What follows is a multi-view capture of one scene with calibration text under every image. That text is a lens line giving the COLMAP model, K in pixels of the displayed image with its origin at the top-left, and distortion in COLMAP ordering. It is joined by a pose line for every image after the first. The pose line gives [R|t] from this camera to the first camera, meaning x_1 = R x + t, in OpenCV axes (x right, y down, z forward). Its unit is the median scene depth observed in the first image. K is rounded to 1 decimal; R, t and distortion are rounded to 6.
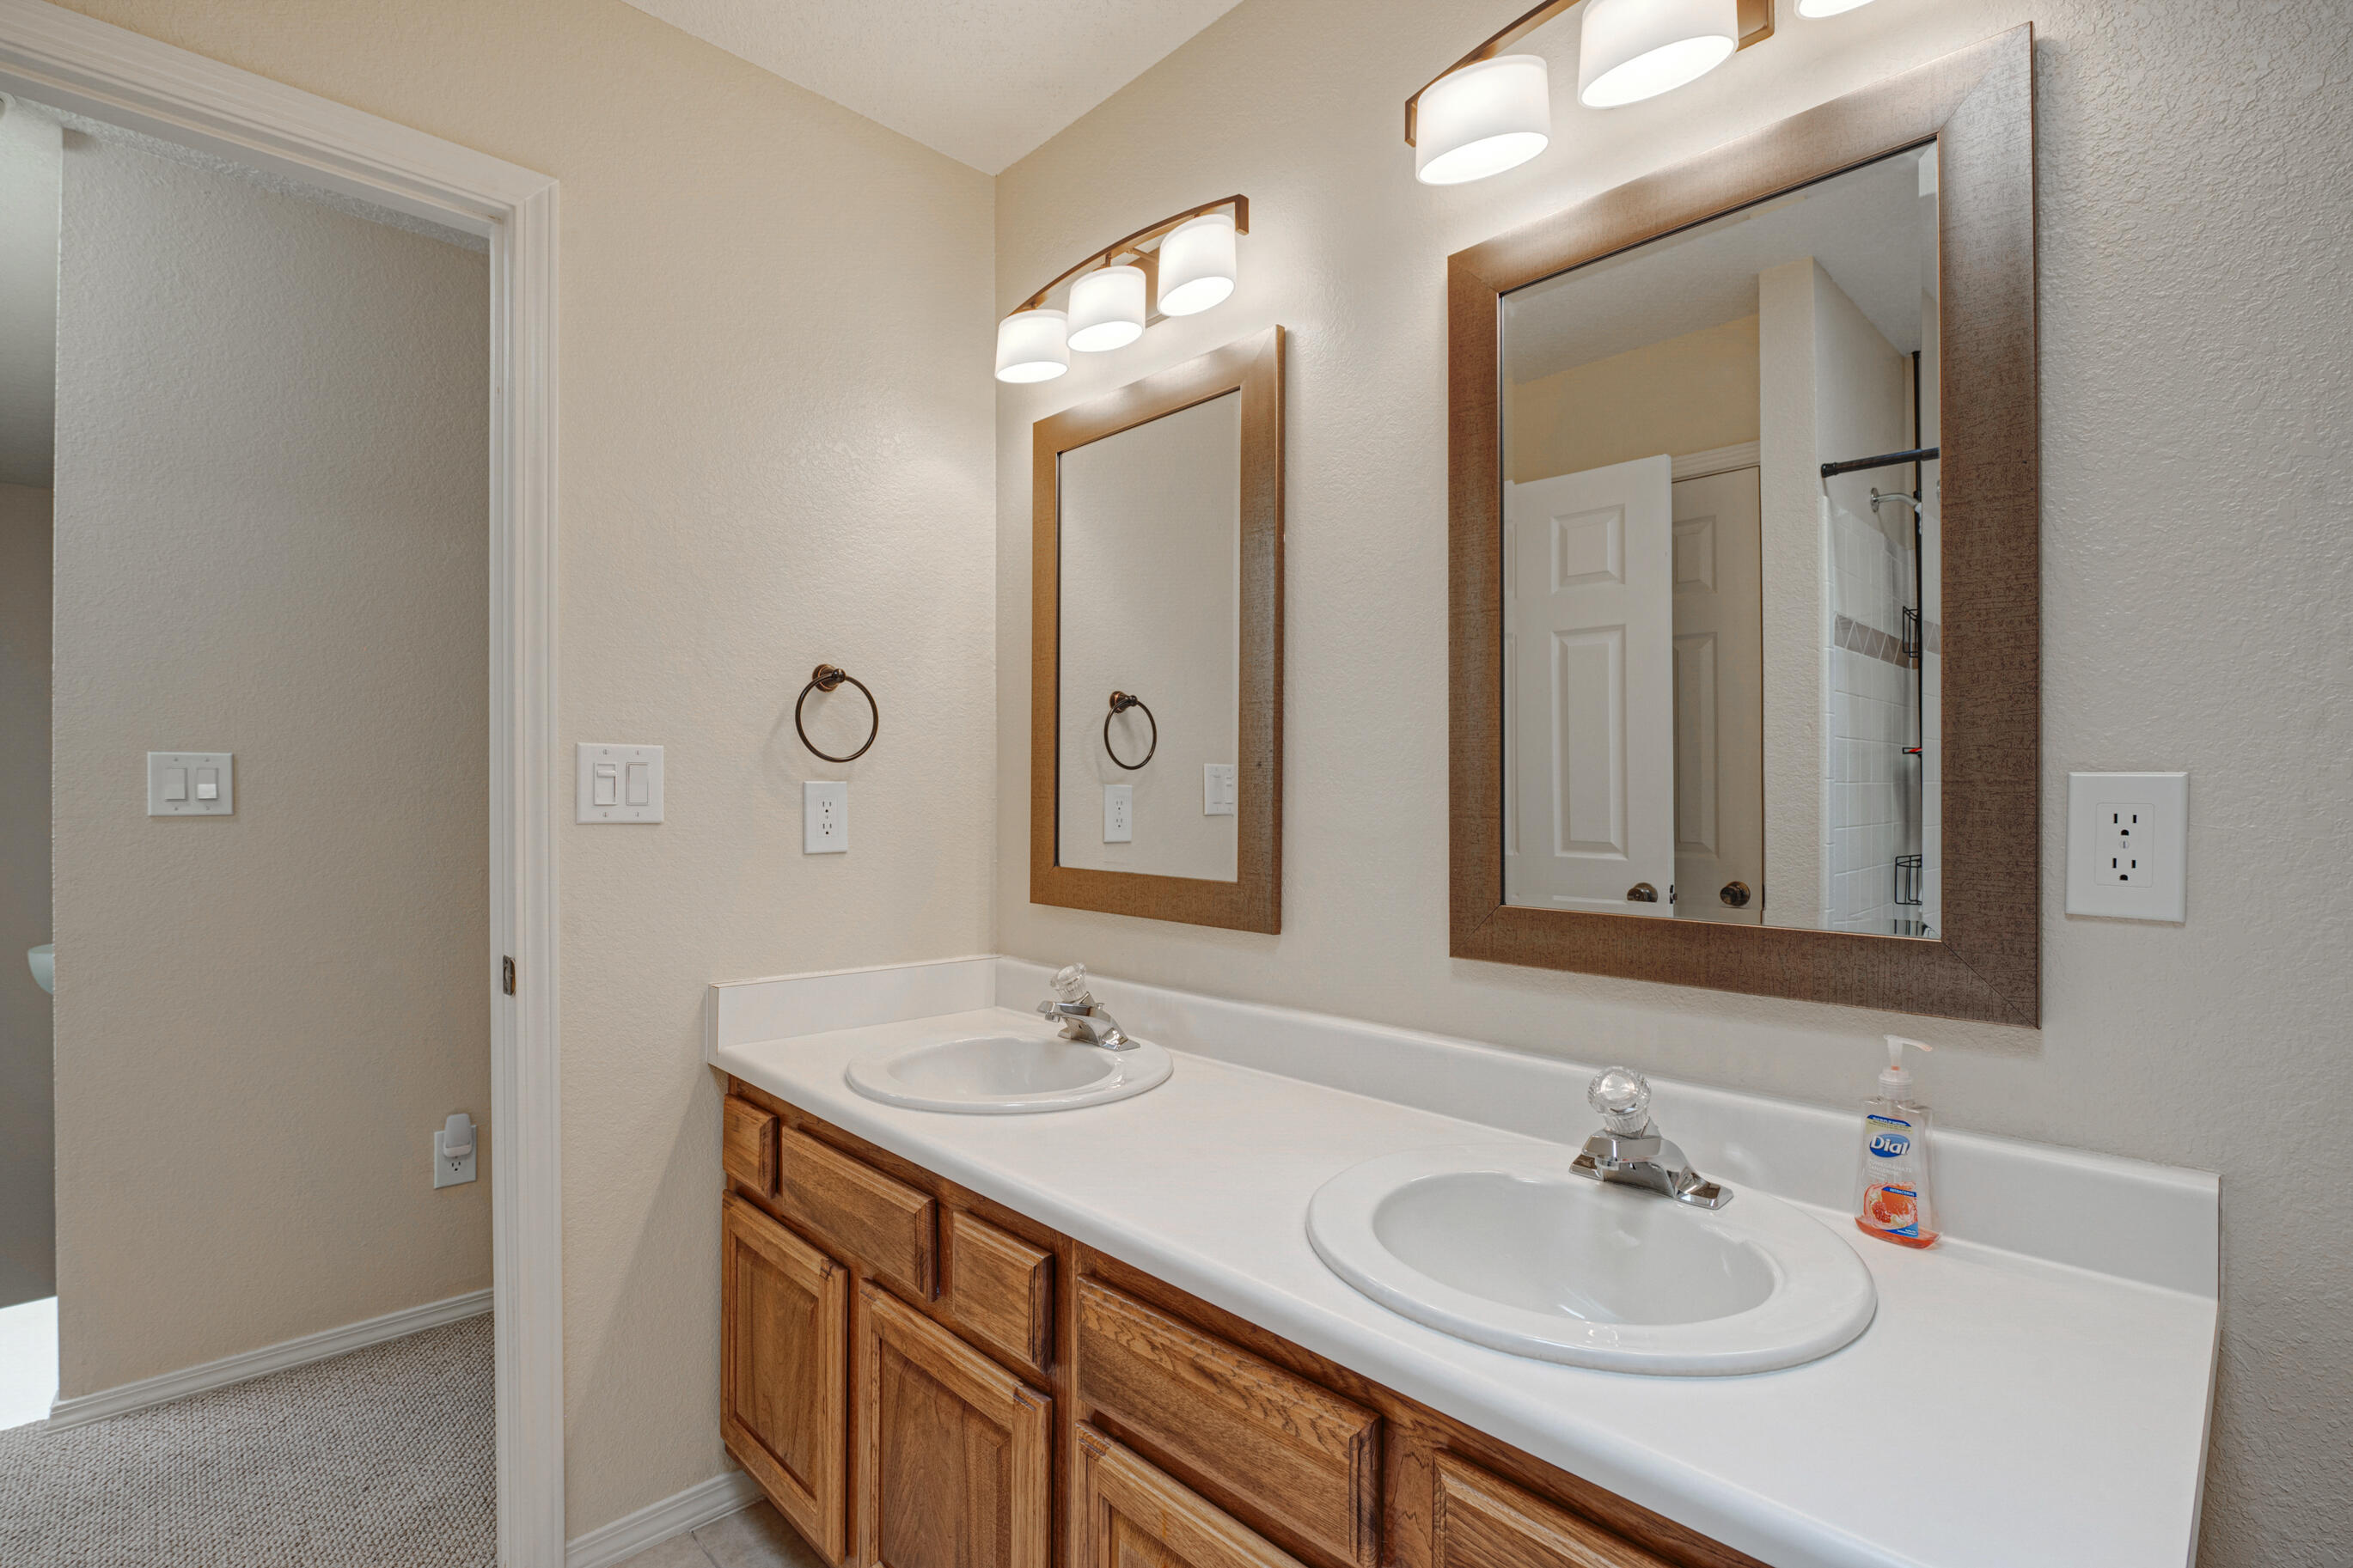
lens RADIAL K [[1077.4, 0, 1165.3], [0, 1077.4, 785.2], [0, 0, 1]] dist [-0.019825, -0.000093]
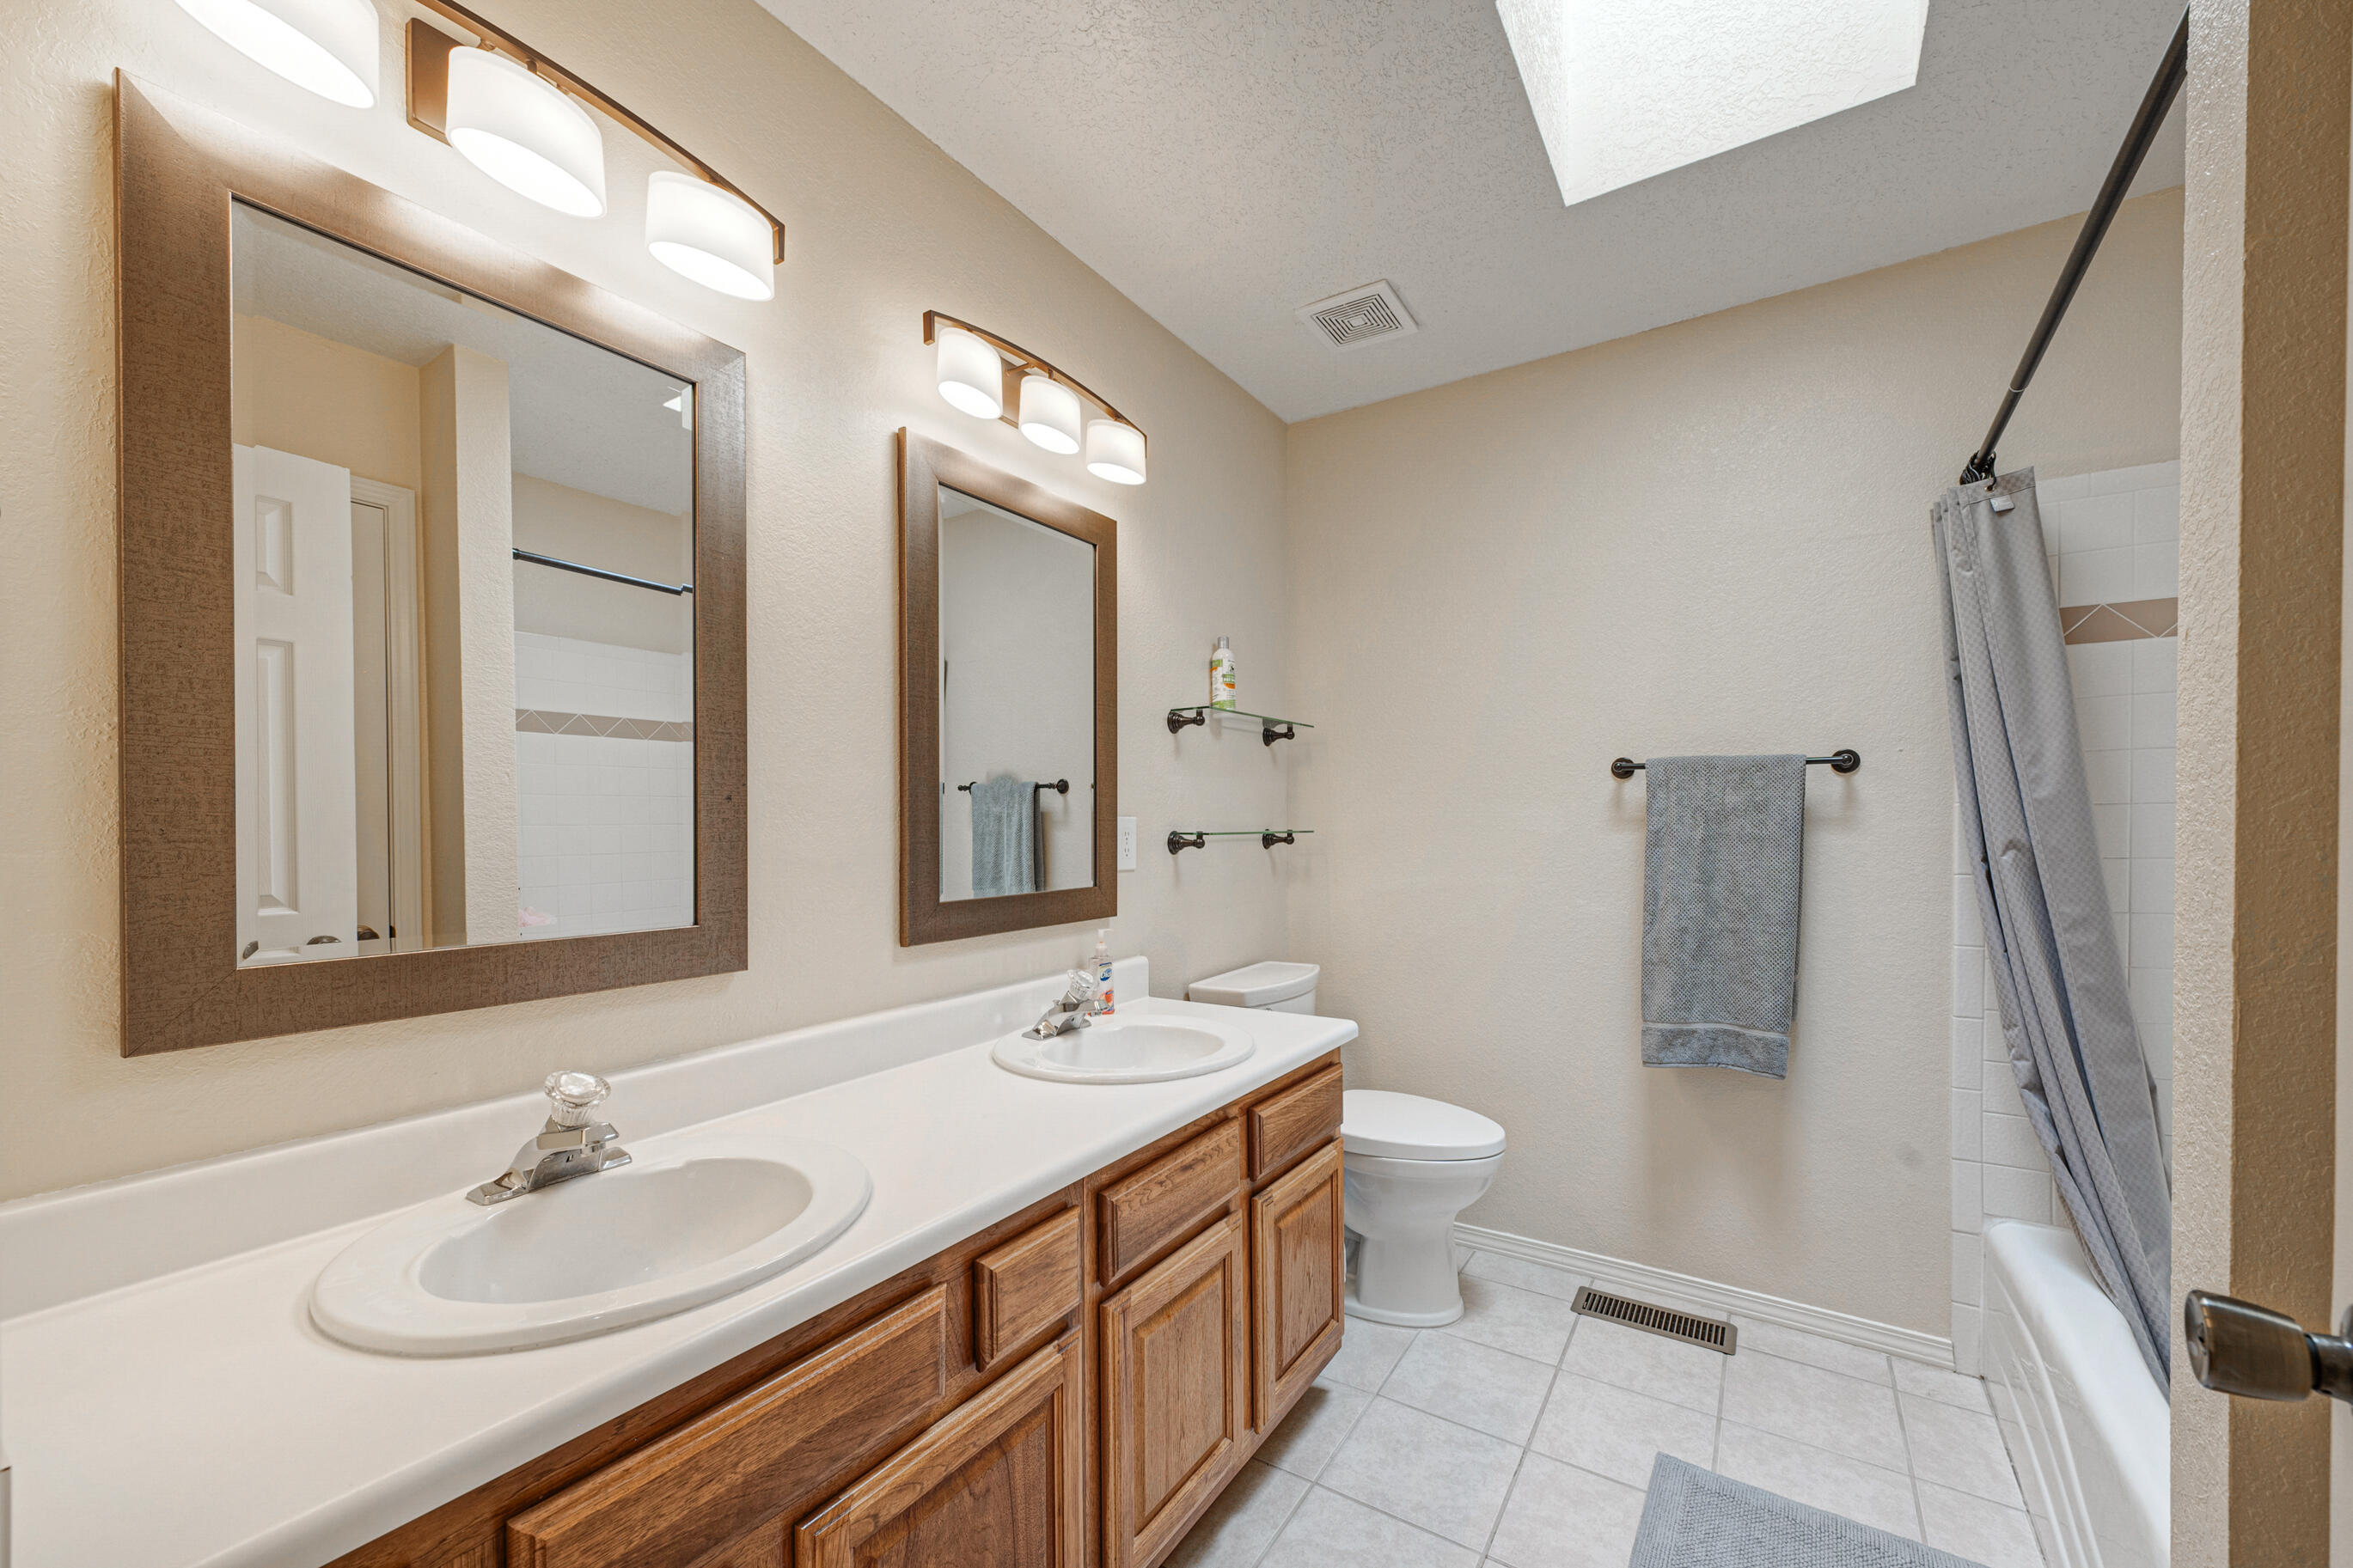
lens RADIAL K [[936.1, 0, 1169.2], [0, 936.1, 787.4], [0, 0, 1]] dist [-0.016269, -0.000681]
pose [[-0.227468, 0.033518, 0.973209, -1.163582], [-0.006165, 0.999338, -0.035859, -0.004290], [-0.973766, -0.014156, -0.227110, 1.118751]]
